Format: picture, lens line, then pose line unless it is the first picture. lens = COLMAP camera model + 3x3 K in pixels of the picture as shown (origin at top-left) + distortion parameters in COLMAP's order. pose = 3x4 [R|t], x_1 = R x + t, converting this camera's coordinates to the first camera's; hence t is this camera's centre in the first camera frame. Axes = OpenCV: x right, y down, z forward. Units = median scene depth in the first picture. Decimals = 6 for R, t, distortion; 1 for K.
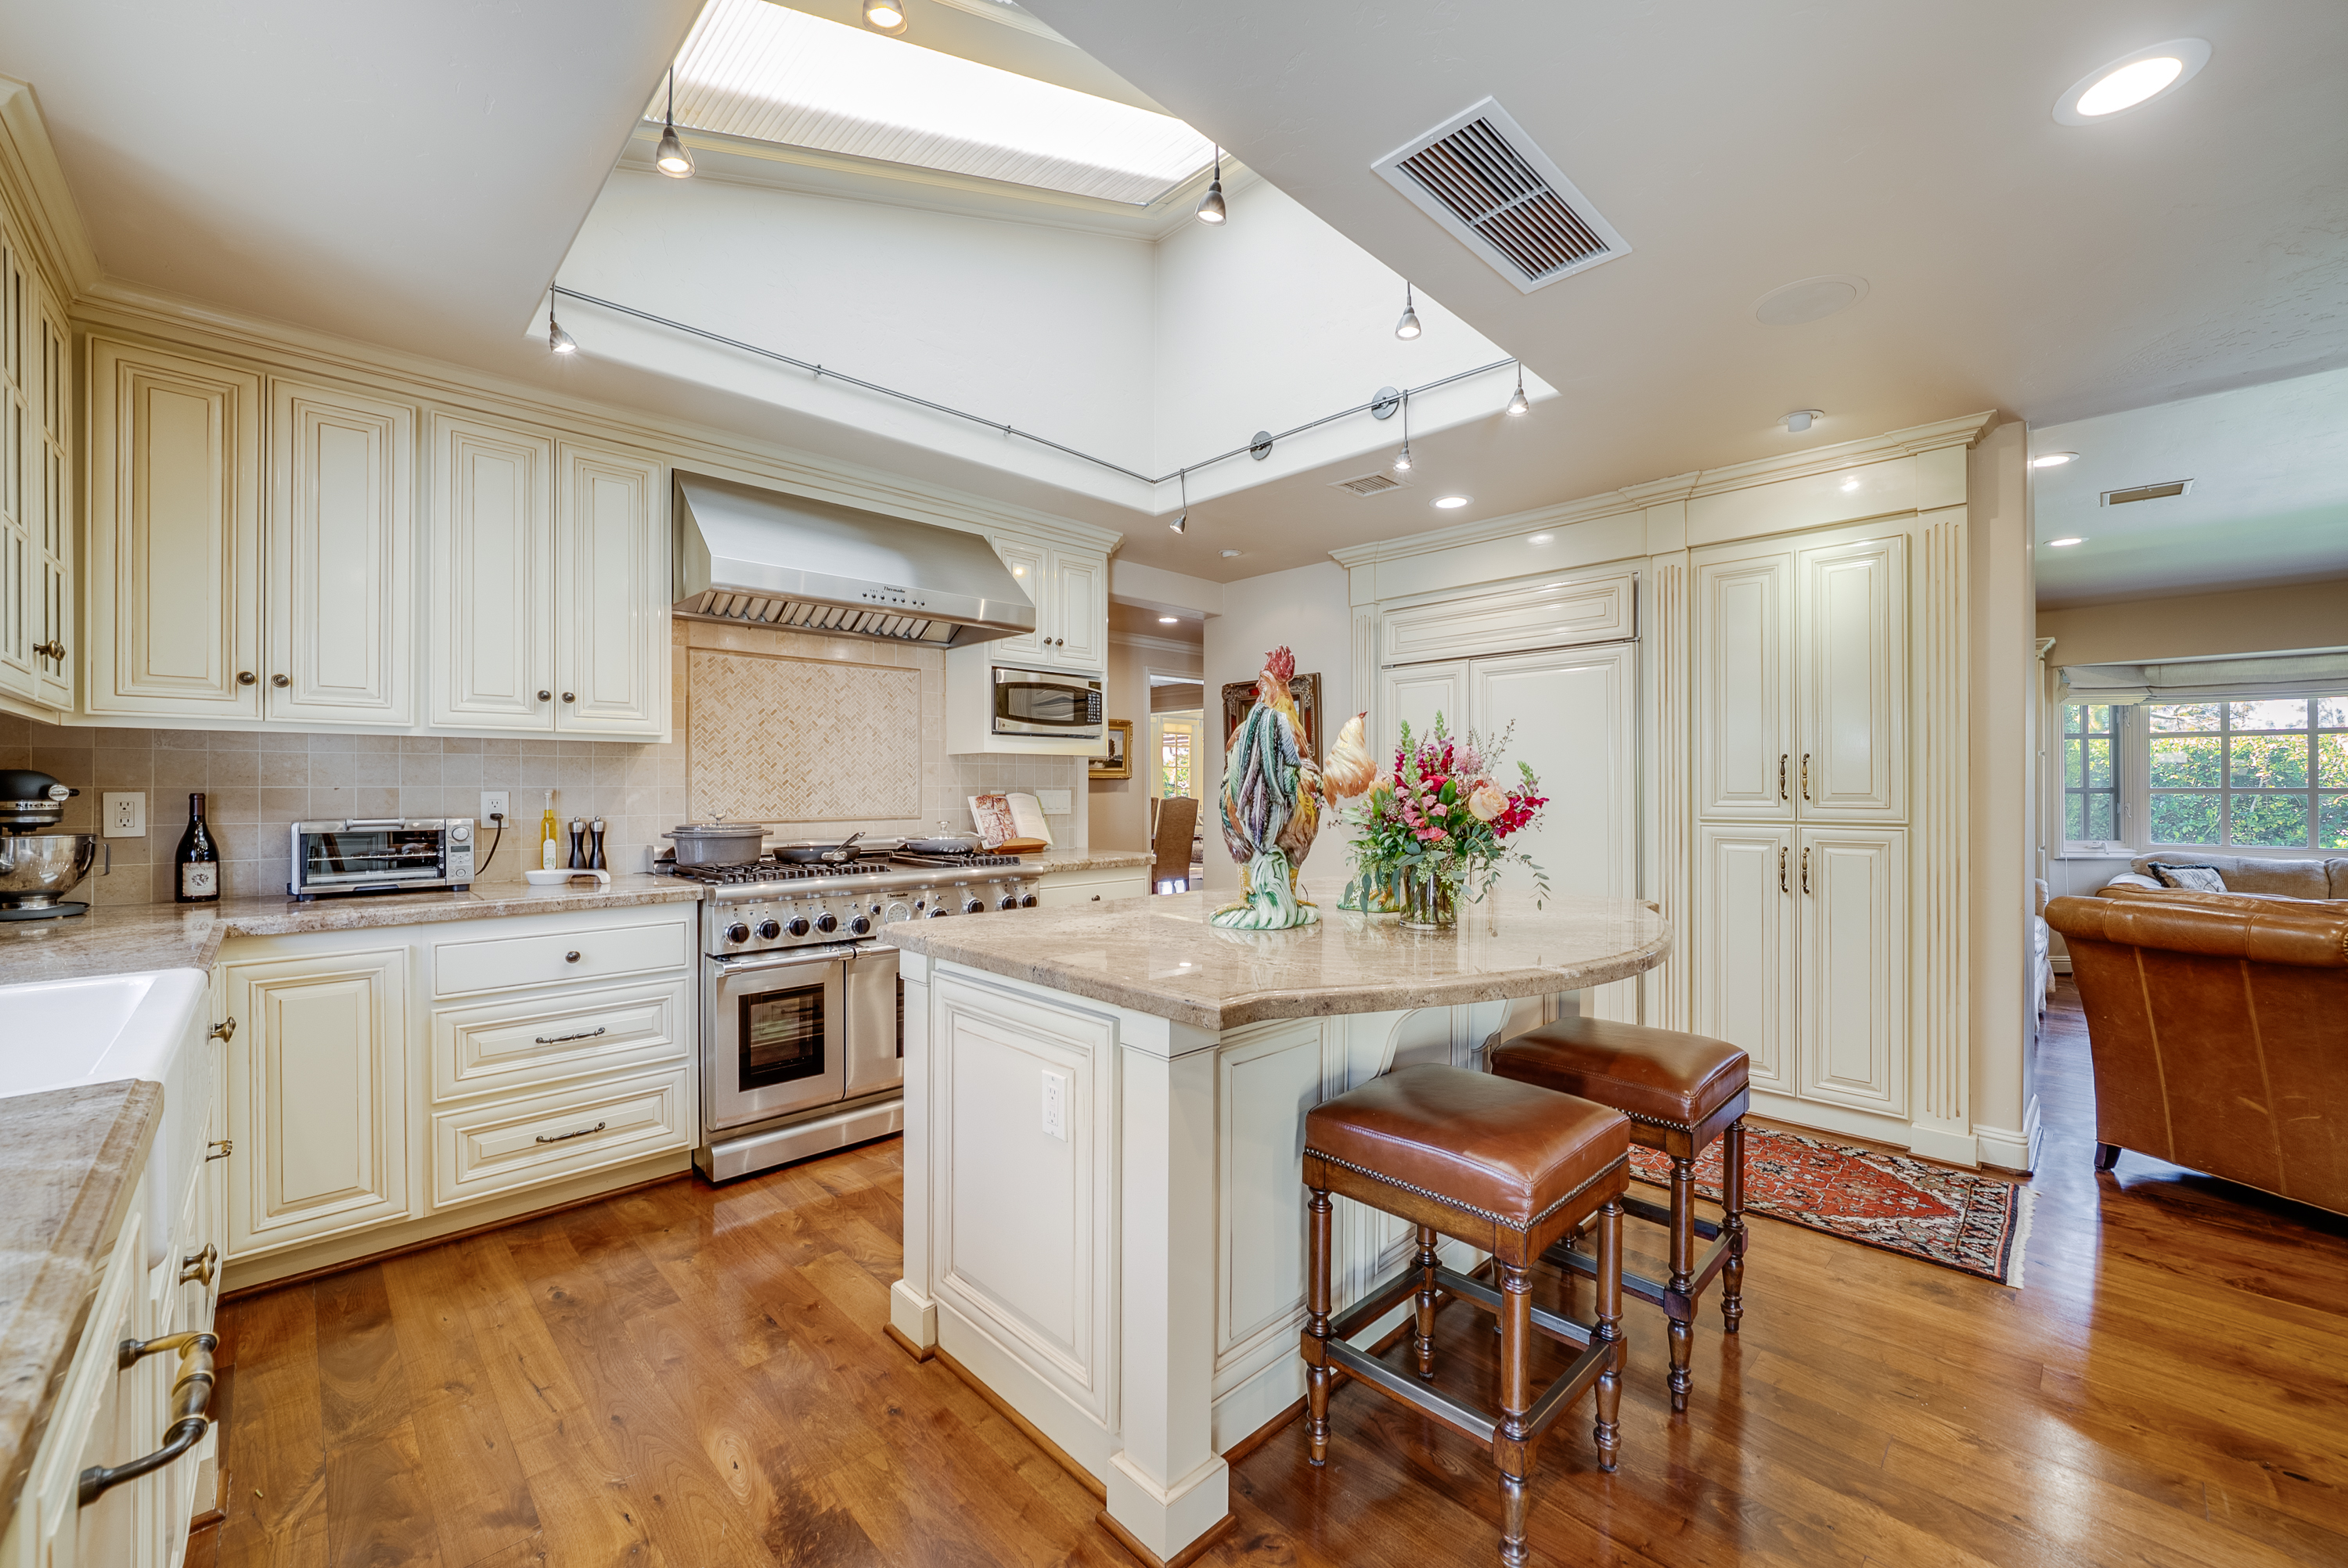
lens RADIAL K [[922.3, 0, 1170.0], [0, 922.3, 789.7], [0, 0, 1]] dist [-0.000325, 0.000404]
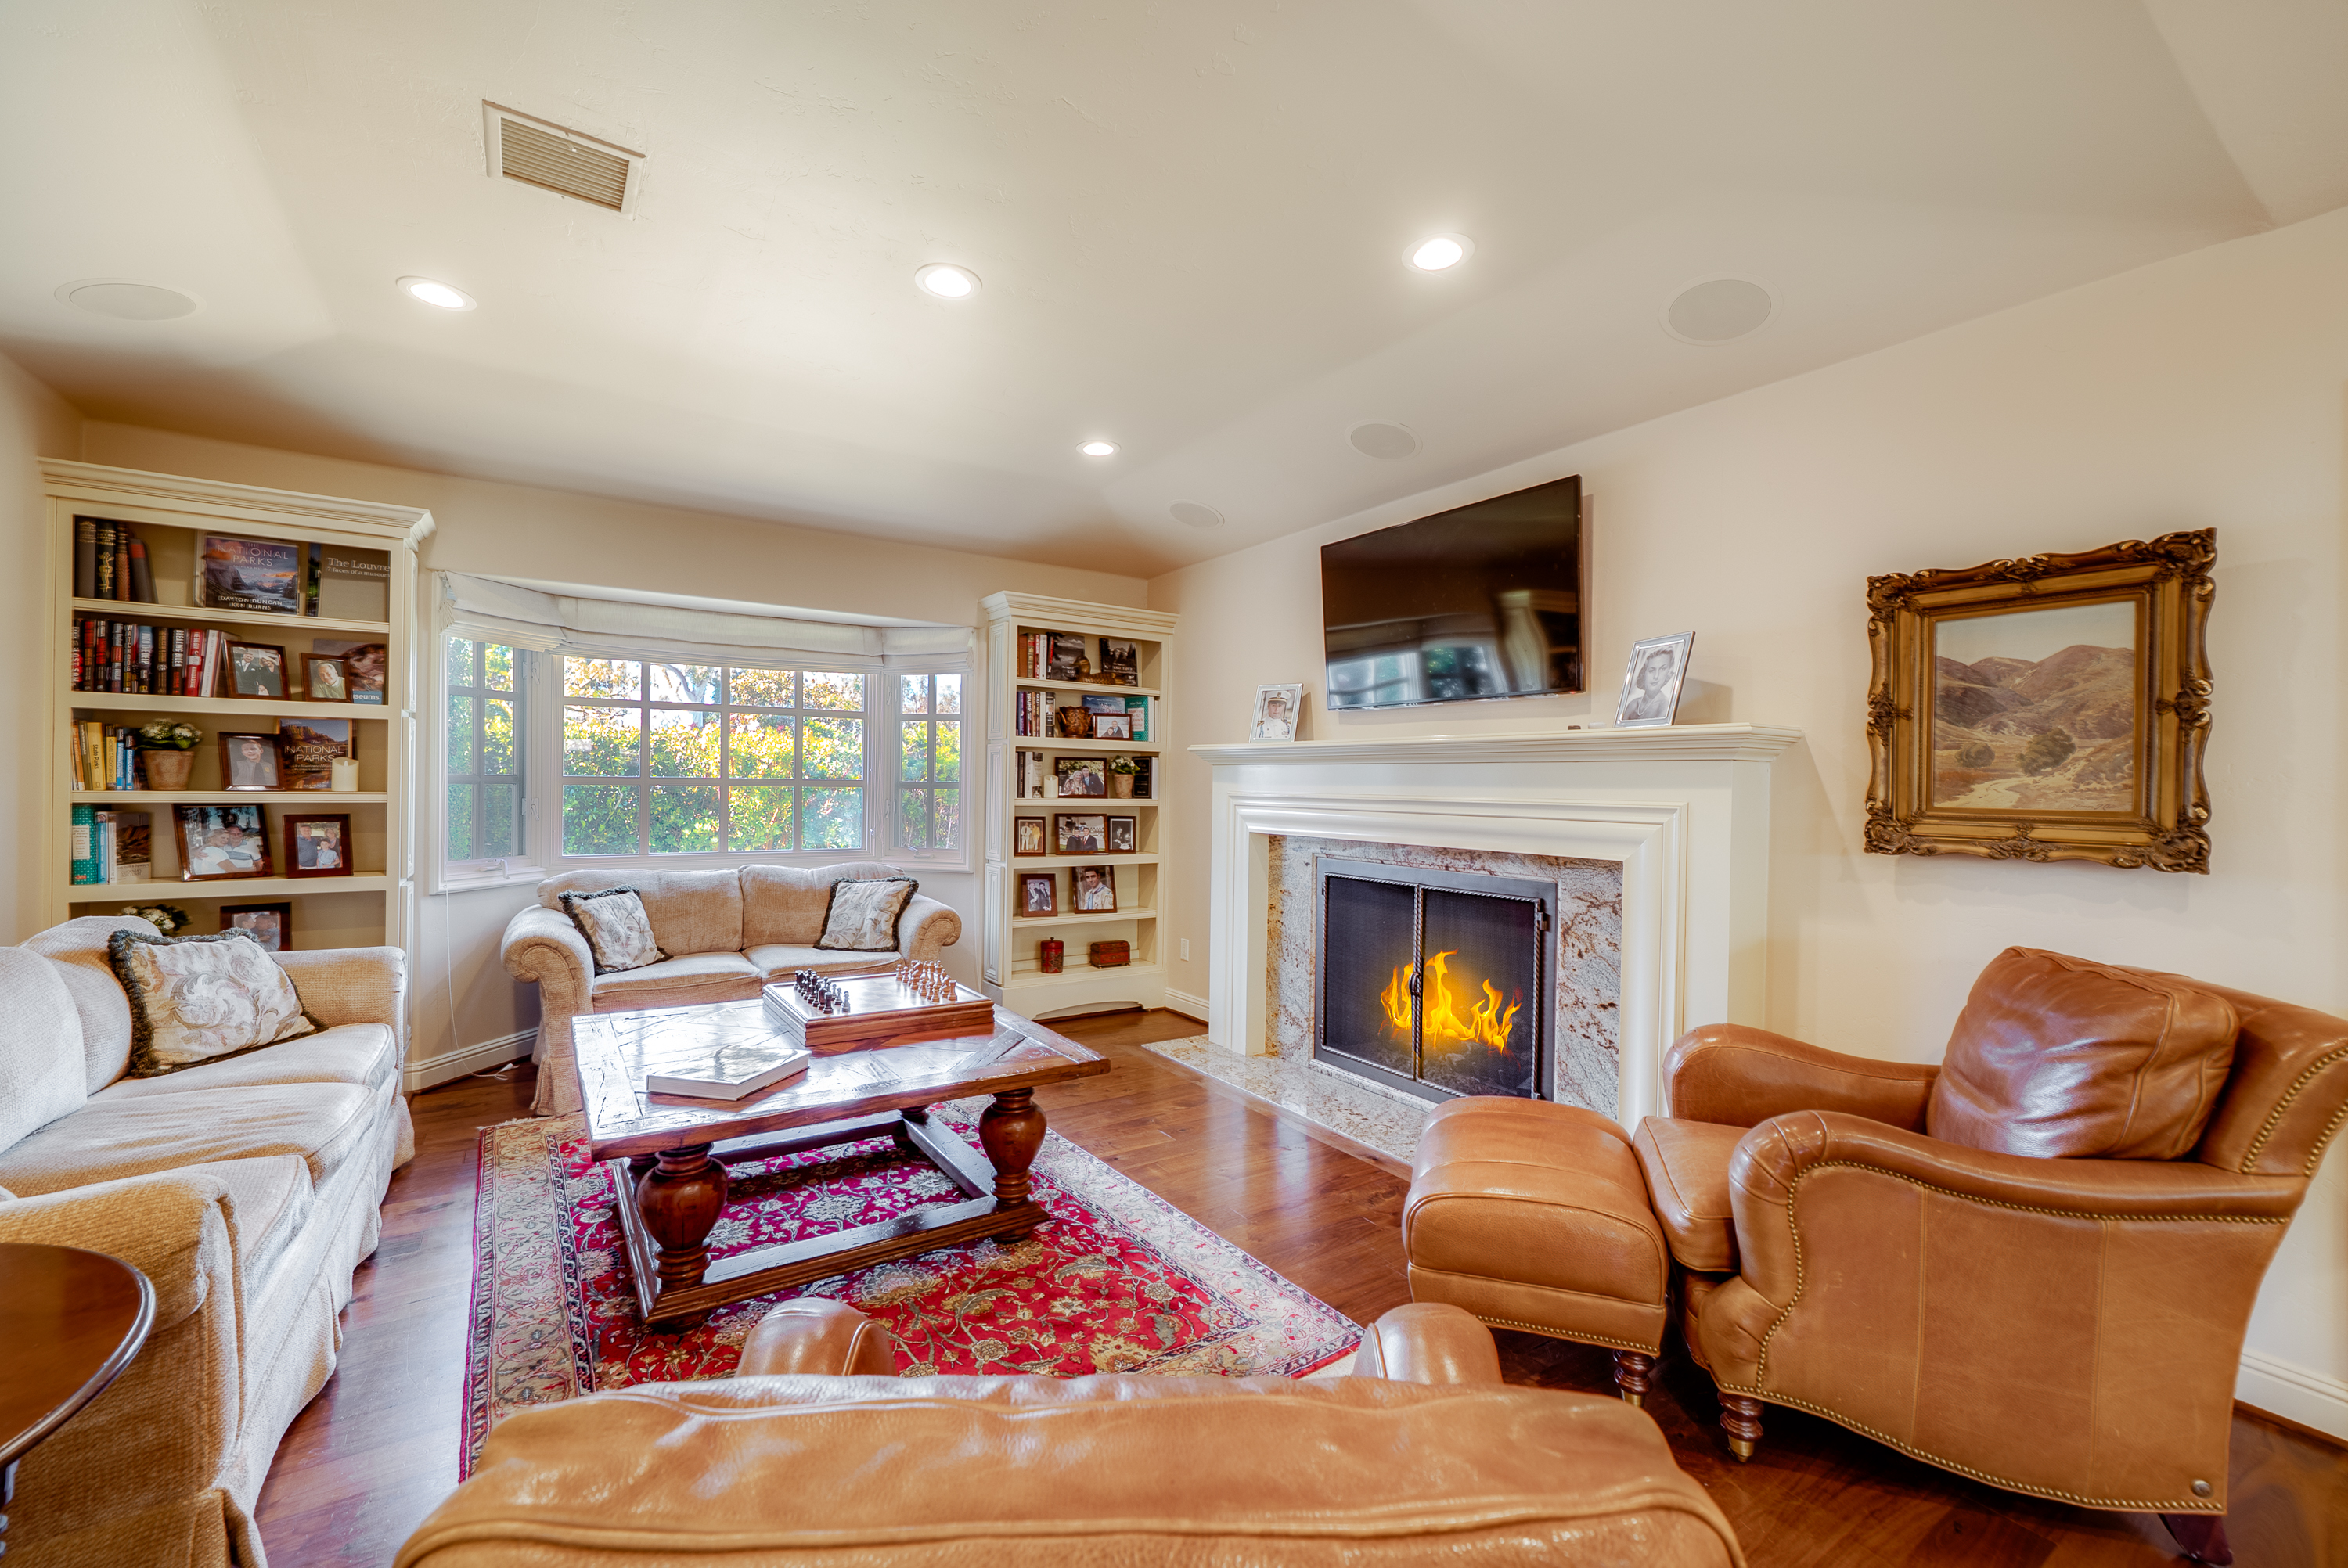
lens RADIAL K [[922.3, 0, 1170.0], [0, 922.3, 789.7], [0, 0, 1]] dist [-0.000325, 0.000404]
pose [[0.172307, -0.000961, 0.985043, 0.468460], [-0.016733, 0.999852, 0.003903, -0.002800], [-0.984901, -0.017155, 0.172265, 0.440716]]
